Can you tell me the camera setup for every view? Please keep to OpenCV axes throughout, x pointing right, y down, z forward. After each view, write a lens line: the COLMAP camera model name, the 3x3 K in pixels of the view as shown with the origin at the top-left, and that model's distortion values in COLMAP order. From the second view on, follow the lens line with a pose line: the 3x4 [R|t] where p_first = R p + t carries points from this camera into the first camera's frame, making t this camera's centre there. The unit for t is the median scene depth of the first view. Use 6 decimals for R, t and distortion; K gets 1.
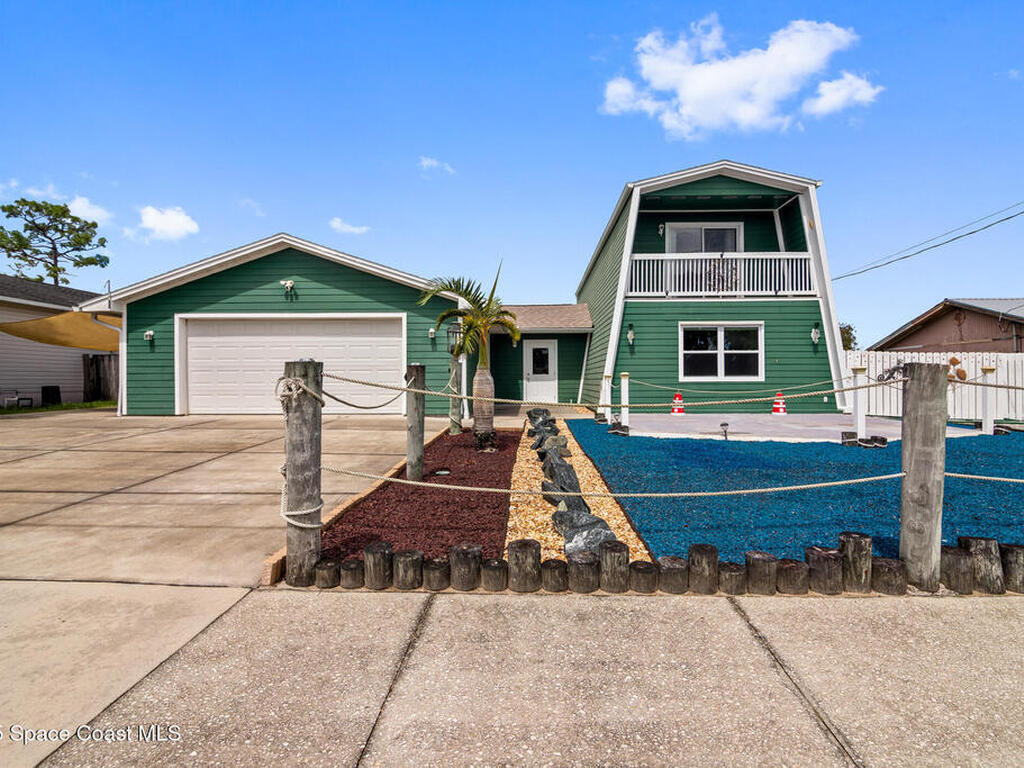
lens RADIAL K [[529.8, 0, 516.8], [0, 529.8, 376.0], [0, 0, 1]] dist [-0.012644, -0.000579]
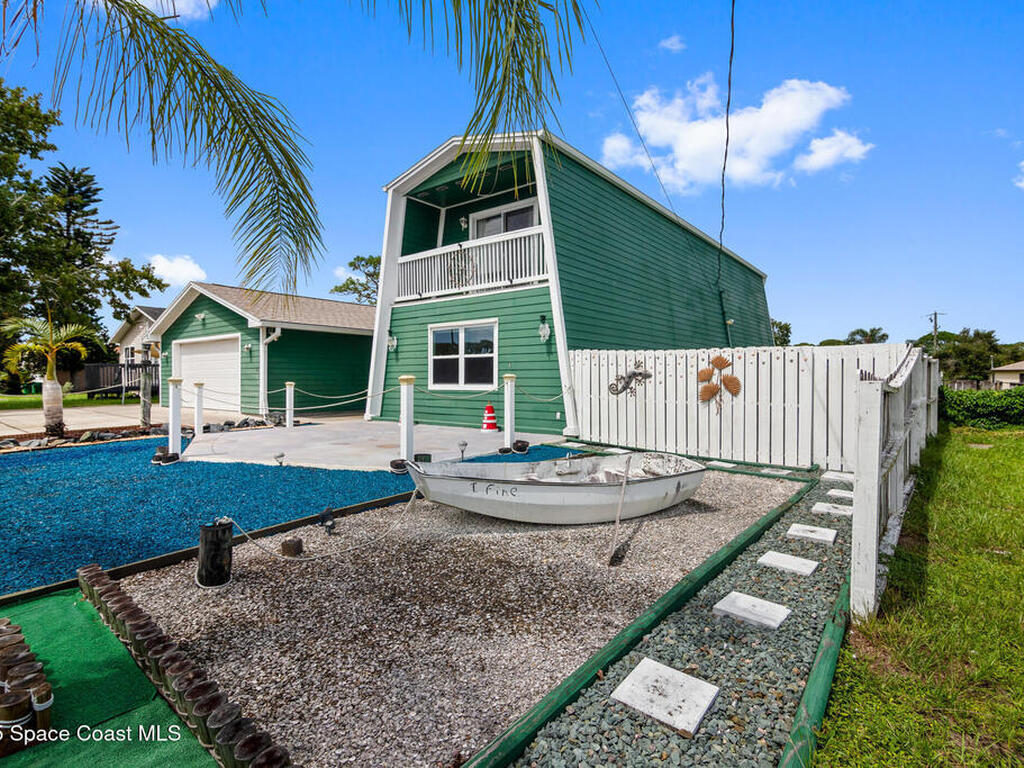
lens RADIAL K [[524.2, 0, 512.0], [0, 524.2, 384.0], [0, 0, 1]] dist [-0.011792, -0.000236]
pose [[0.794621, 0.007691, -0.607057, 0.981665], [-0.000237, 0.999924, 0.012358, -0.010468], [0.607105, -0.009676, 0.794562, 0.360095]]
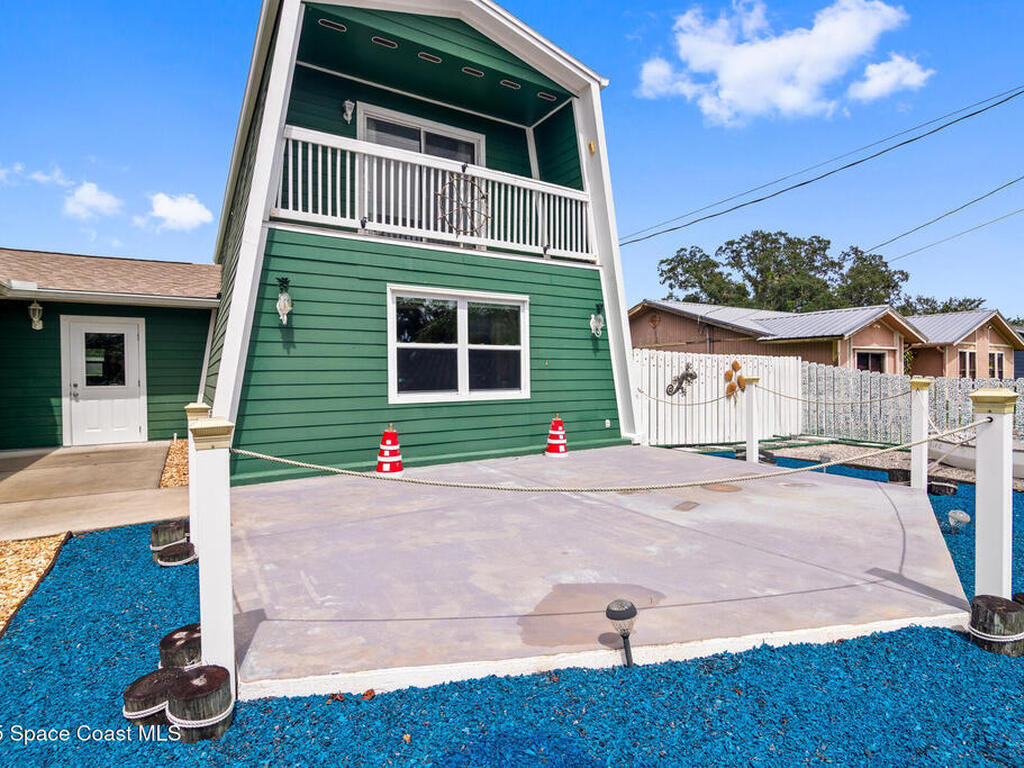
lens RADIAL K [[527.2, 0, 514.2], [0, 527.2, 383.1], [0, 0, 1]] dist [-0.004021, -0.007499]
pose [[0.833774, -0.012570, 0.551962, 0.130618], [0.004731, 0.999867, 0.015624, -0.016151], [-0.552085, -0.010415, 0.833723, 0.519230]]
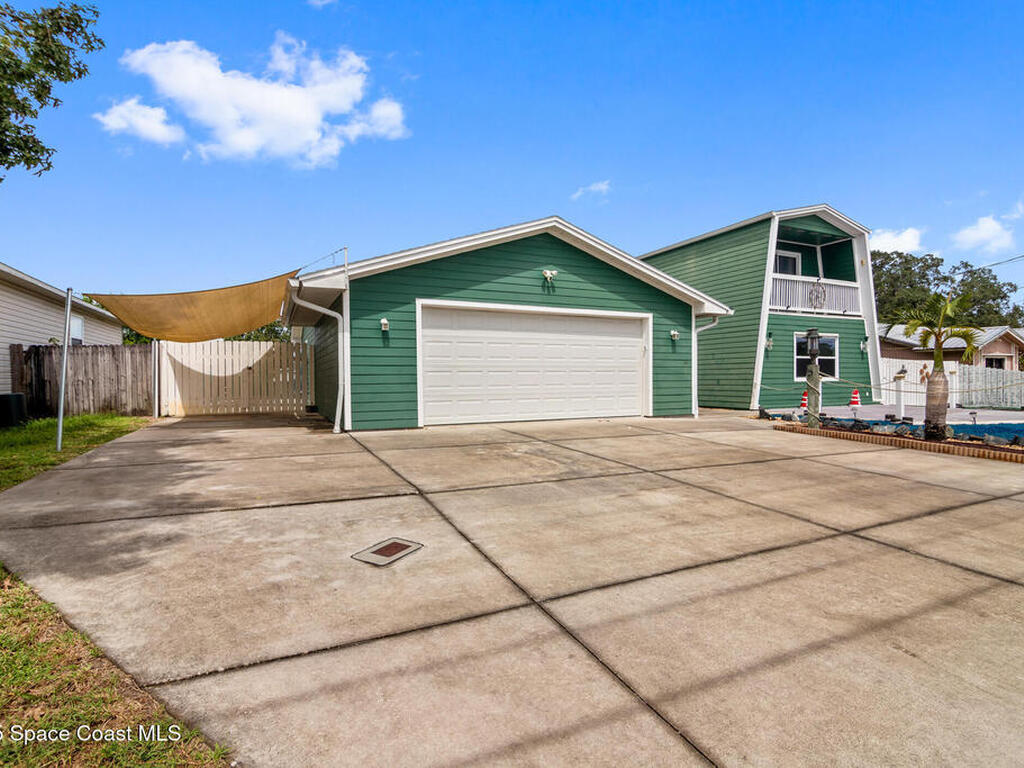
lens RADIAL K [[527.2, 0, 514.2], [0, 527.2, 383.1], [0, 0, 1]] dist [-0.004021, -0.007499]
pose [[0.892391, -0.007002, 0.451209, -0.808878], [0.001343, 0.999916, 0.012861, -0.001960], [-0.451261, -0.010871, 0.892326, 0.214054]]
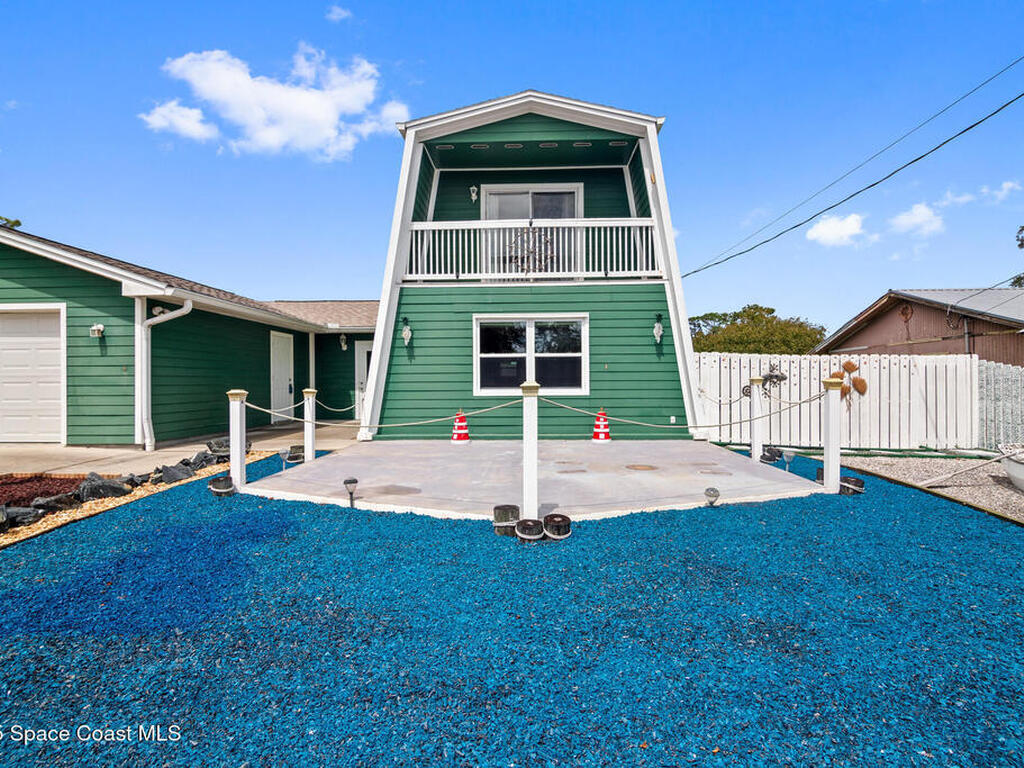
lens RADIAL K [[524.2, 0, 512.0], [0, 524.2, 384.0], [0, 0, 1]] dist [-0.011792, -0.000236]
pose [[0.999926, -0.002994, -0.011750, 0.369287], [0.003103, 0.999952, 0.009333, -0.012469], [0.011722, -0.009369, 0.999887, 0.273577]]
